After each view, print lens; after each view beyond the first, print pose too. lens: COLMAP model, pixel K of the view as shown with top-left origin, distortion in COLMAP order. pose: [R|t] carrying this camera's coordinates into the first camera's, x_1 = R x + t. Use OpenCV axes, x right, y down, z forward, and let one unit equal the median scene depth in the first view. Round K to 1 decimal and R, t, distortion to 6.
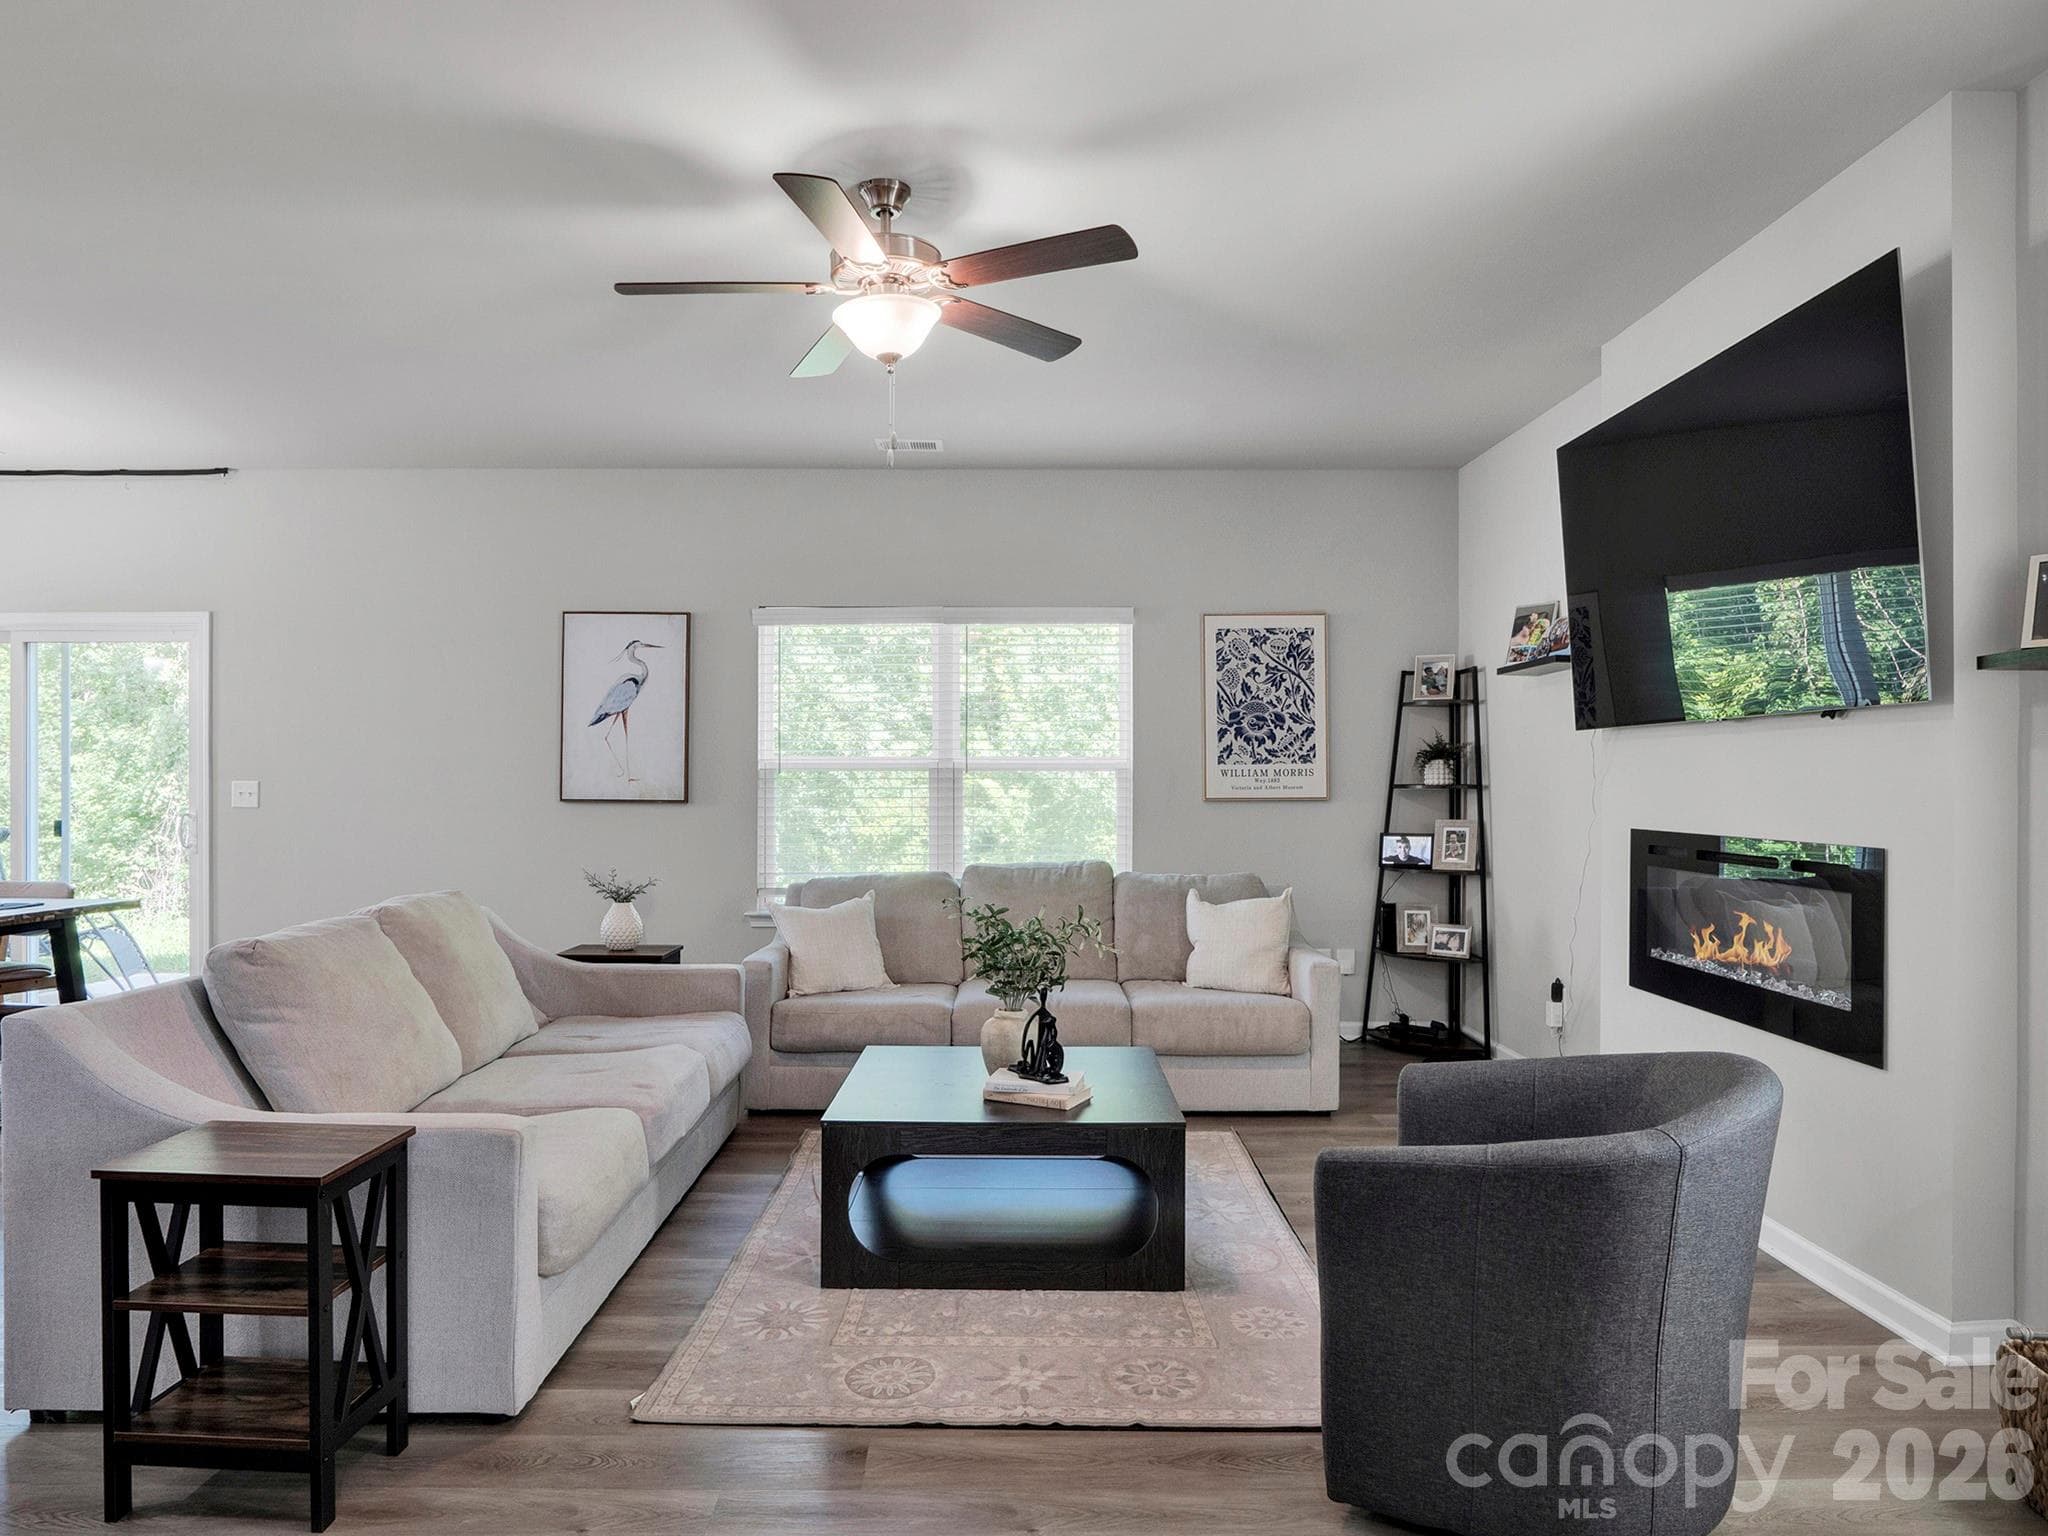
lens RADIAL K [[1294.0, 0, 1024.0], [0, 1294.0, 768.0], [0, 0, 1]] dist [-0.009120, 0.001519]
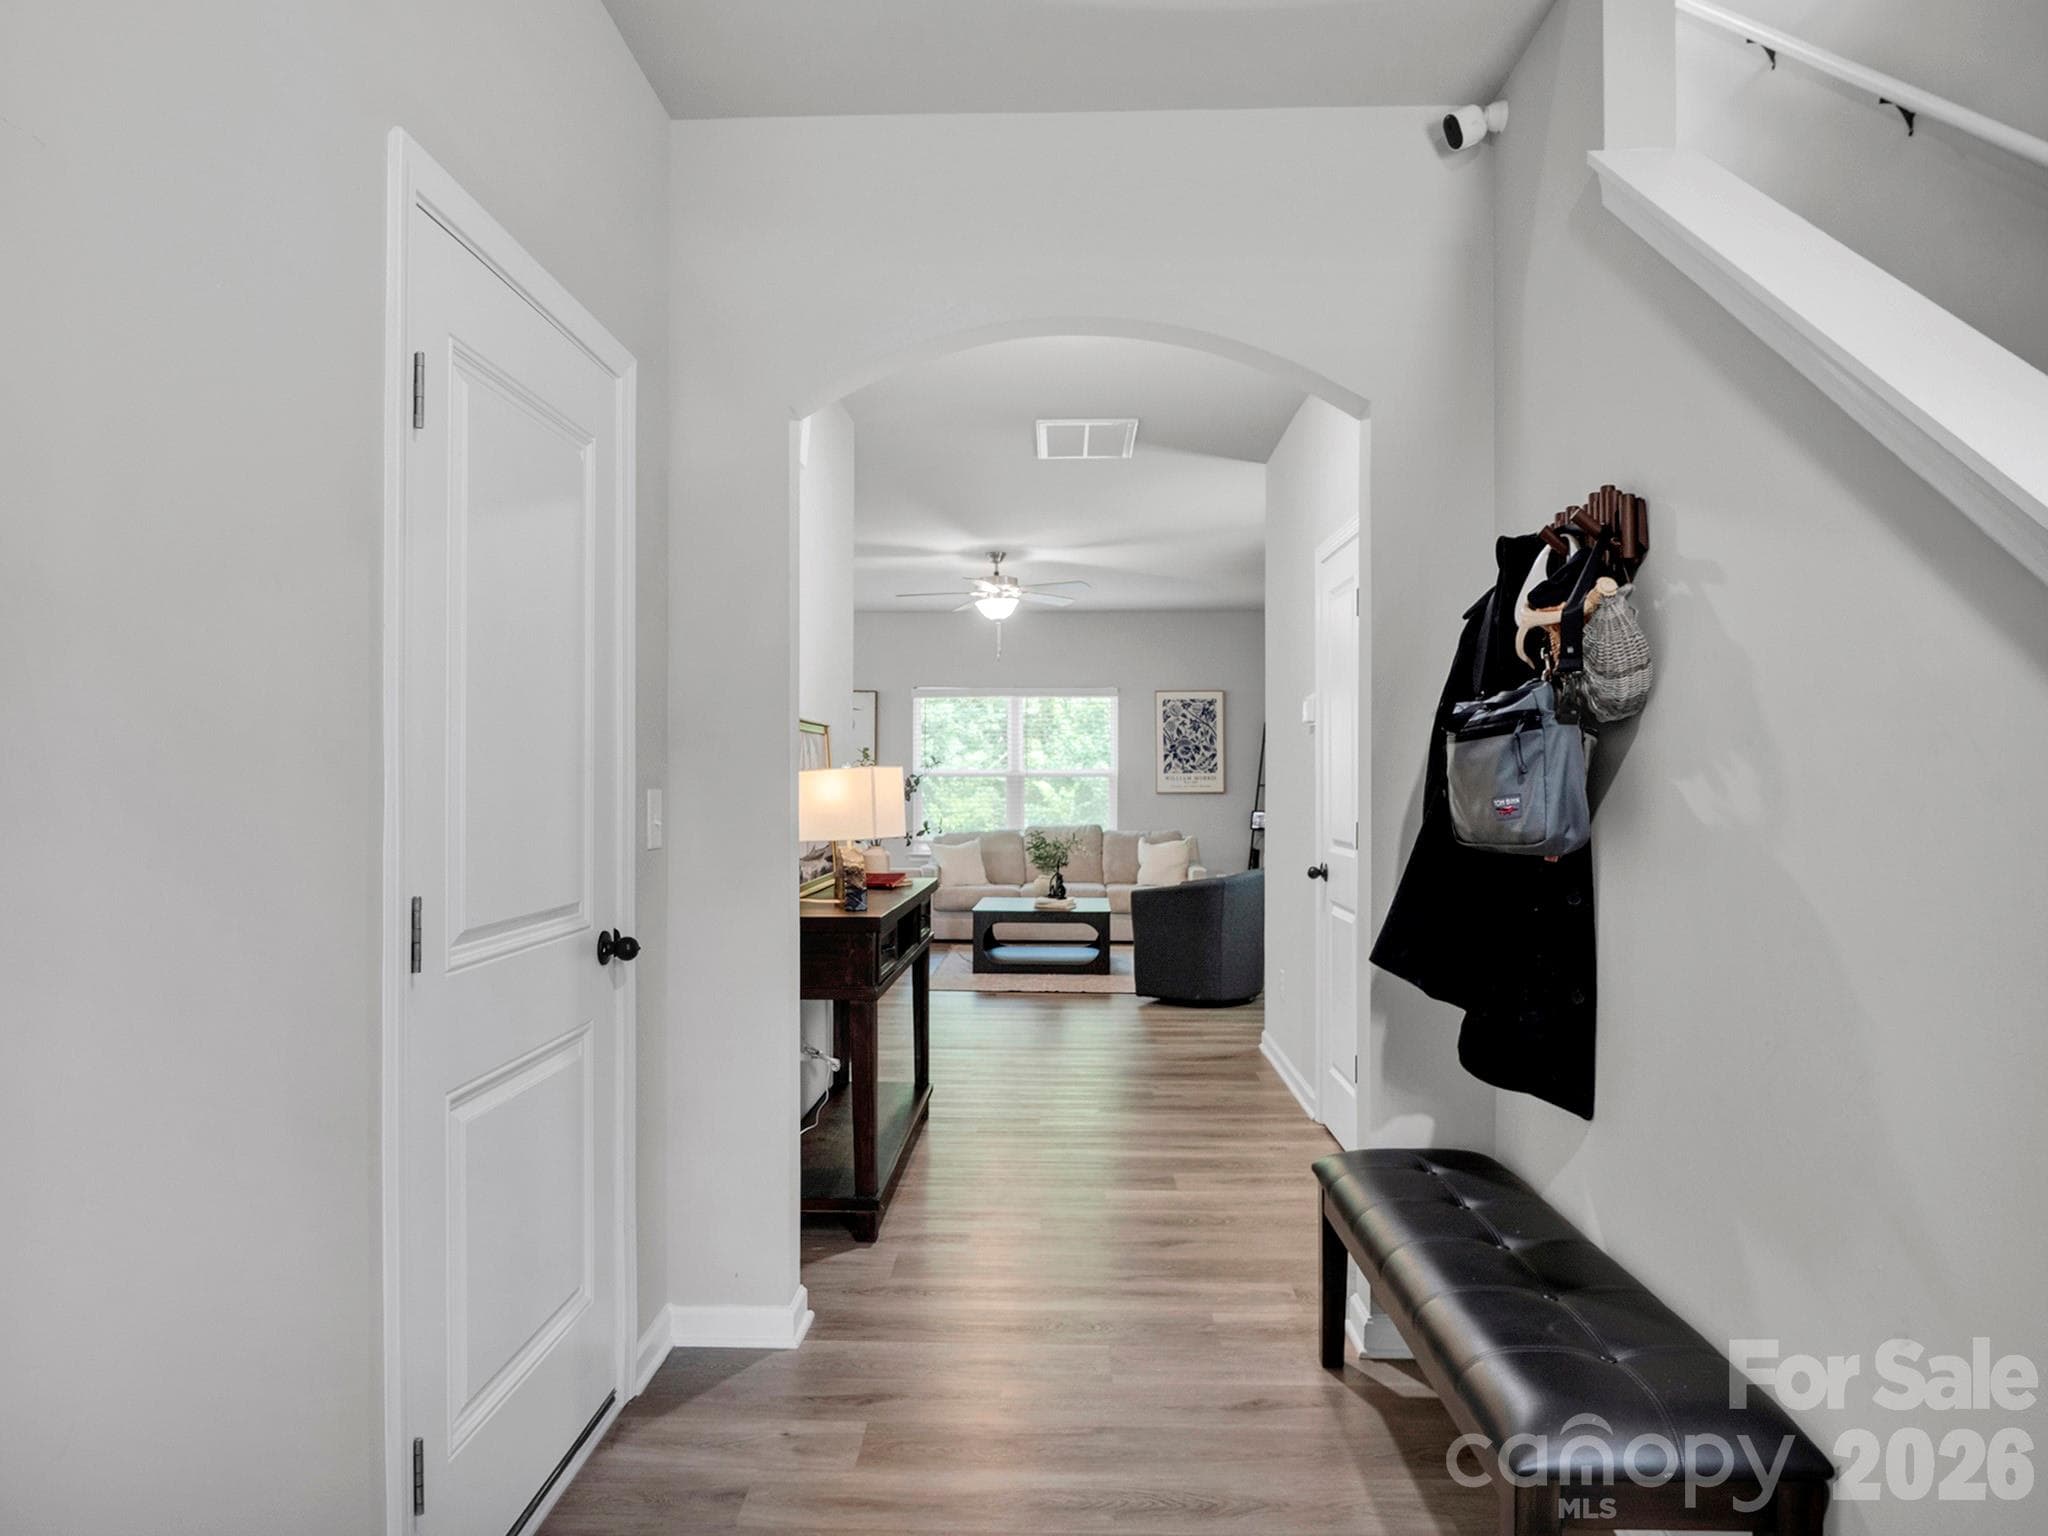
lens RADIAL K [[1294.0, 0, 1024.0], [0, 1294.0, 768.0], [0, 0, 1]] dist [-0.009120, 0.001519]
pose [[0.999026, 0.000445, -0.044125, 0.033291], [-0.000534, 0.999998, -0.001992, -0.006736], [0.044124, 0.002014, 0.999024, -0.838592]]
